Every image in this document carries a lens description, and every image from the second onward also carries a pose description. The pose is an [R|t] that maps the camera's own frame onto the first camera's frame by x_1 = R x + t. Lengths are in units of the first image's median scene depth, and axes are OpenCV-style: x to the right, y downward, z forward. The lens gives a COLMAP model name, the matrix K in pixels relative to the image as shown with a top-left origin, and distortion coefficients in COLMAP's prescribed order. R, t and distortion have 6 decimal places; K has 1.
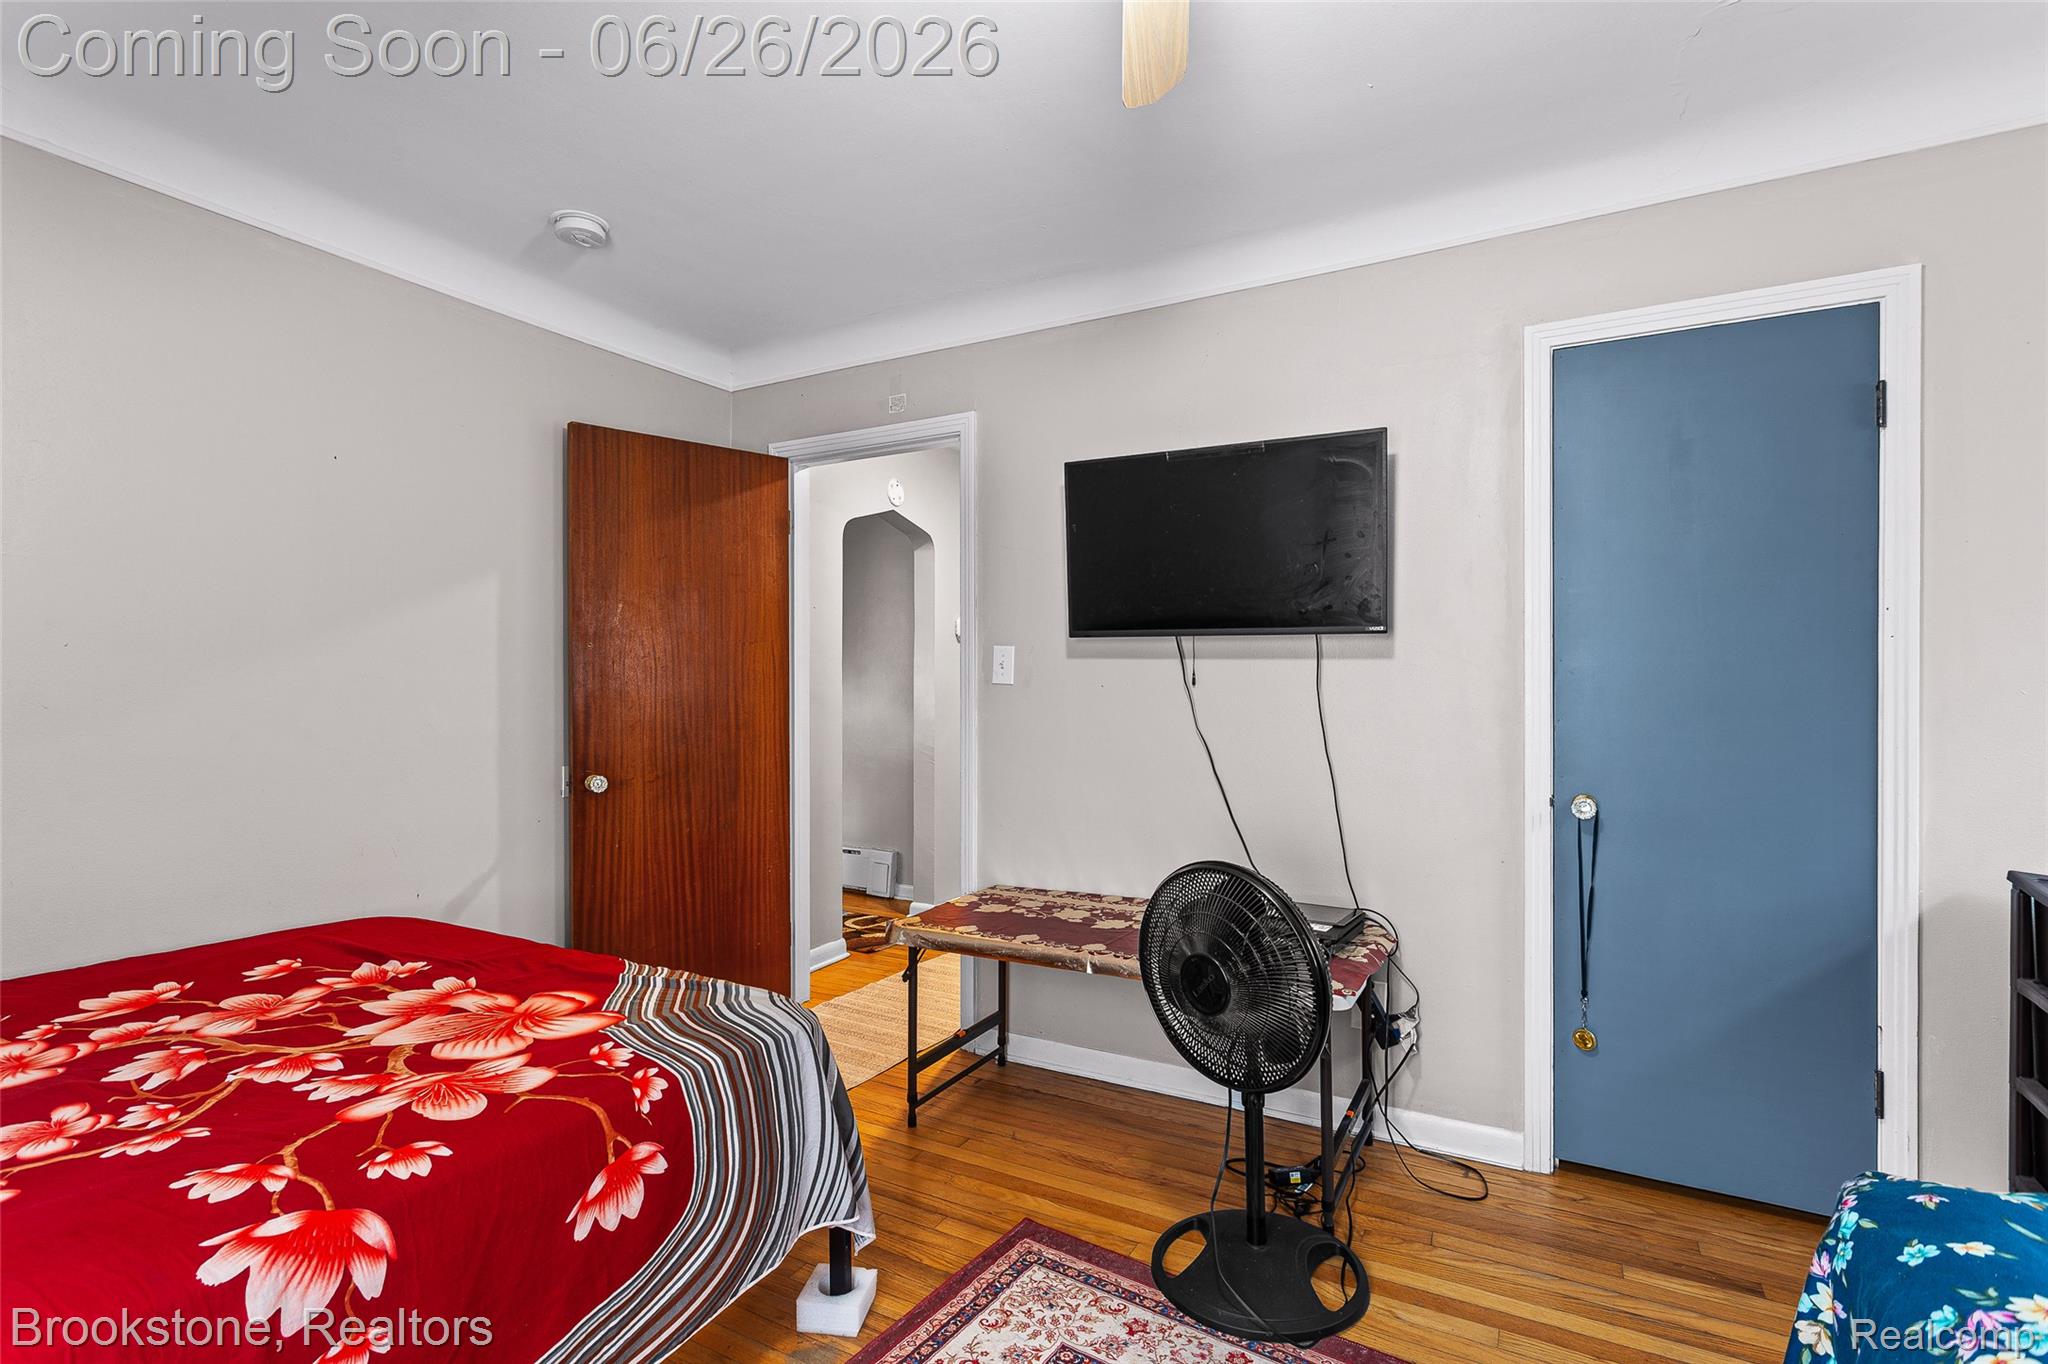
lens RADIAL K [[969.2, 0, 1024.0], [0, 969.2, 682.0], [0, 0, 1]] dist [-0.000057, 0.000114]
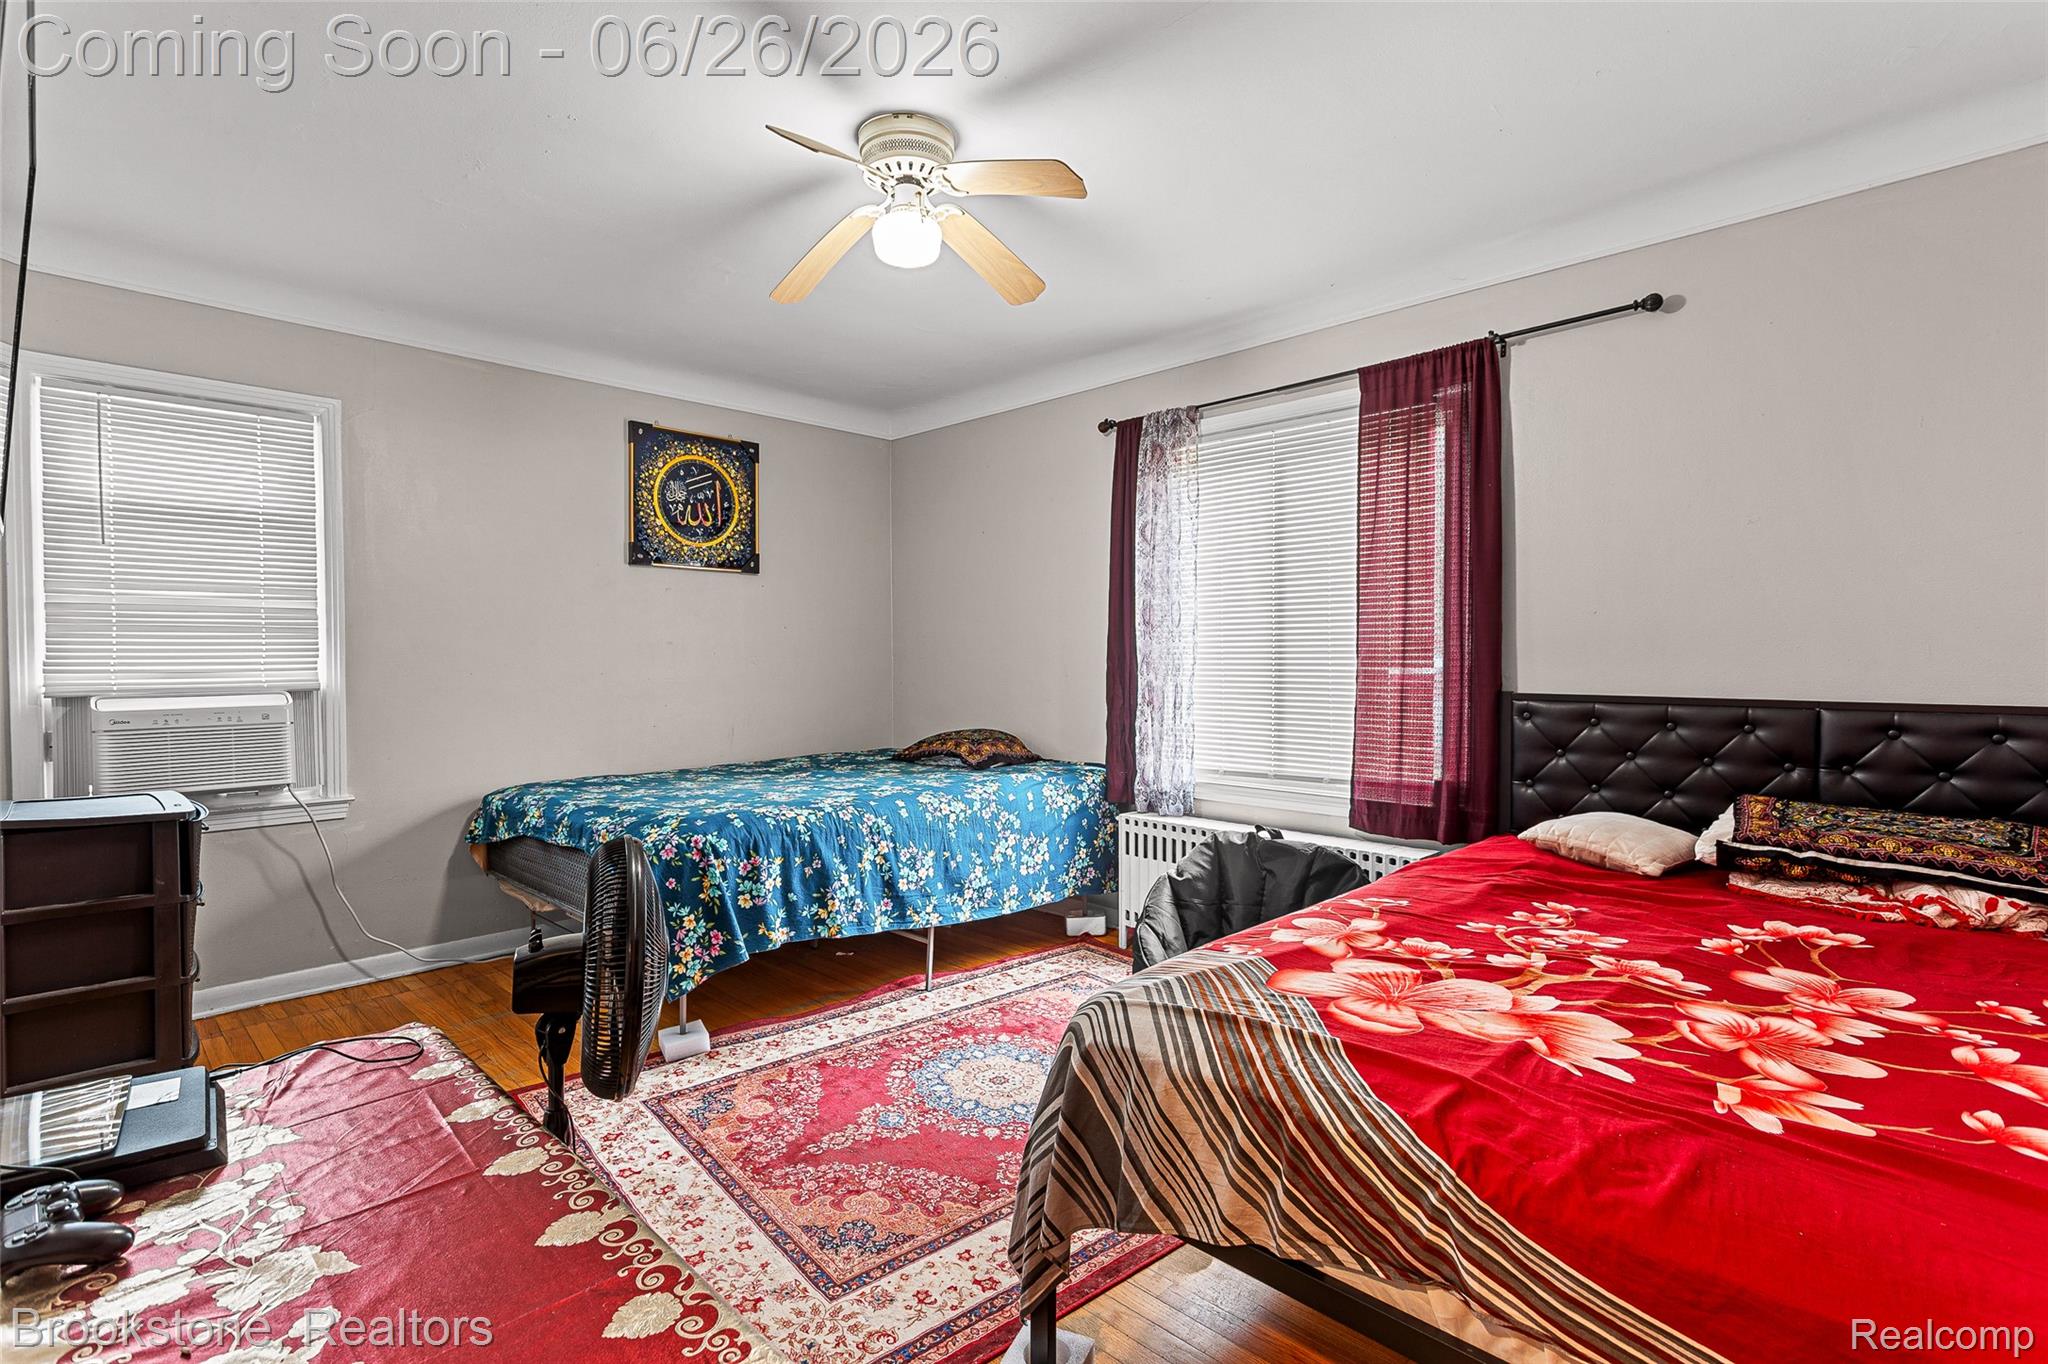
lens RADIAL K [[969.2, 0, 1024.0], [0, 969.2, 682.0], [0, 0, 1]] dist [-0.000057, 0.000114]
pose [[-0.963425, -0.002126, 0.267970, -0.430505], [0.006197, 0.999524, 0.030210, 0.018793], [-0.267906, 0.030766, -0.962954, 1.949056]]
